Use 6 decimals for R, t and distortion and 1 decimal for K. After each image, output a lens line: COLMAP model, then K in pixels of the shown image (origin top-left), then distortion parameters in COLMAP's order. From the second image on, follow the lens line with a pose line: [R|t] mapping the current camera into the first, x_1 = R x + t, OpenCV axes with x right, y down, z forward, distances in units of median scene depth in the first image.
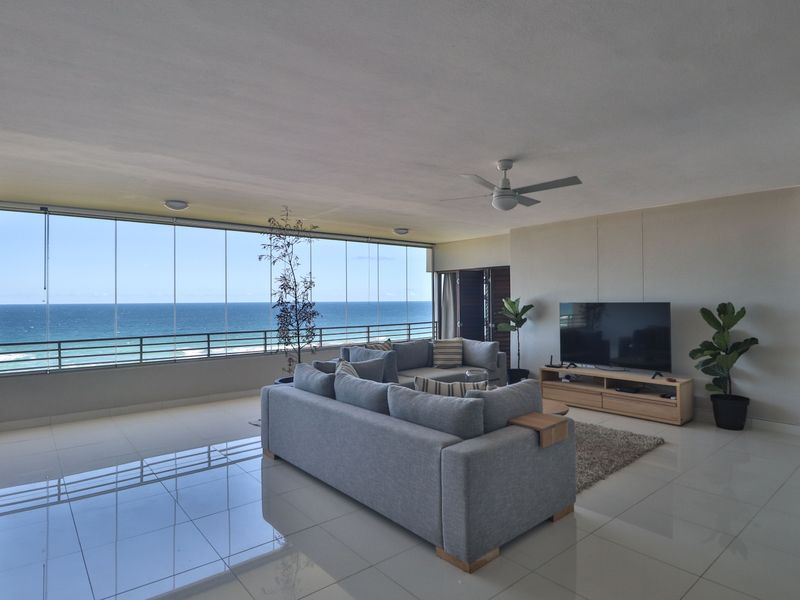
lens RADIAL K [[461.2, 0, 406.2], [0, 461.2, 297.2], [0, 0, 1]] dist [-0.015368, -0.000920]
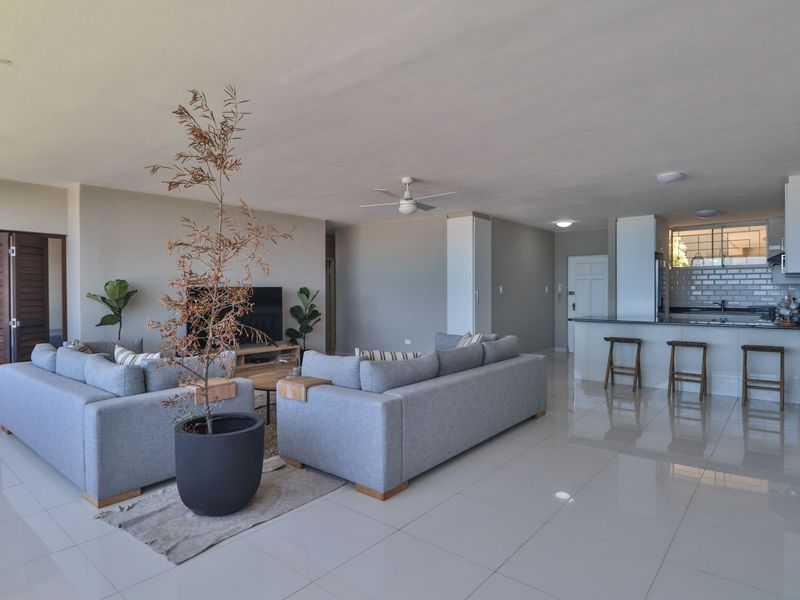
lens RADIAL K [[461.2, 0, 406.2], [0, 461.2, 297.2], [0, 0, 1]] dist [-0.015368, -0.000920]
pose [[-0.174479, -0.000406, 0.984661, -0.689346], [-0.008256, 0.999965, -0.001050, 0.029704], [-0.984626, -0.008312, -0.174476, 0.750653]]
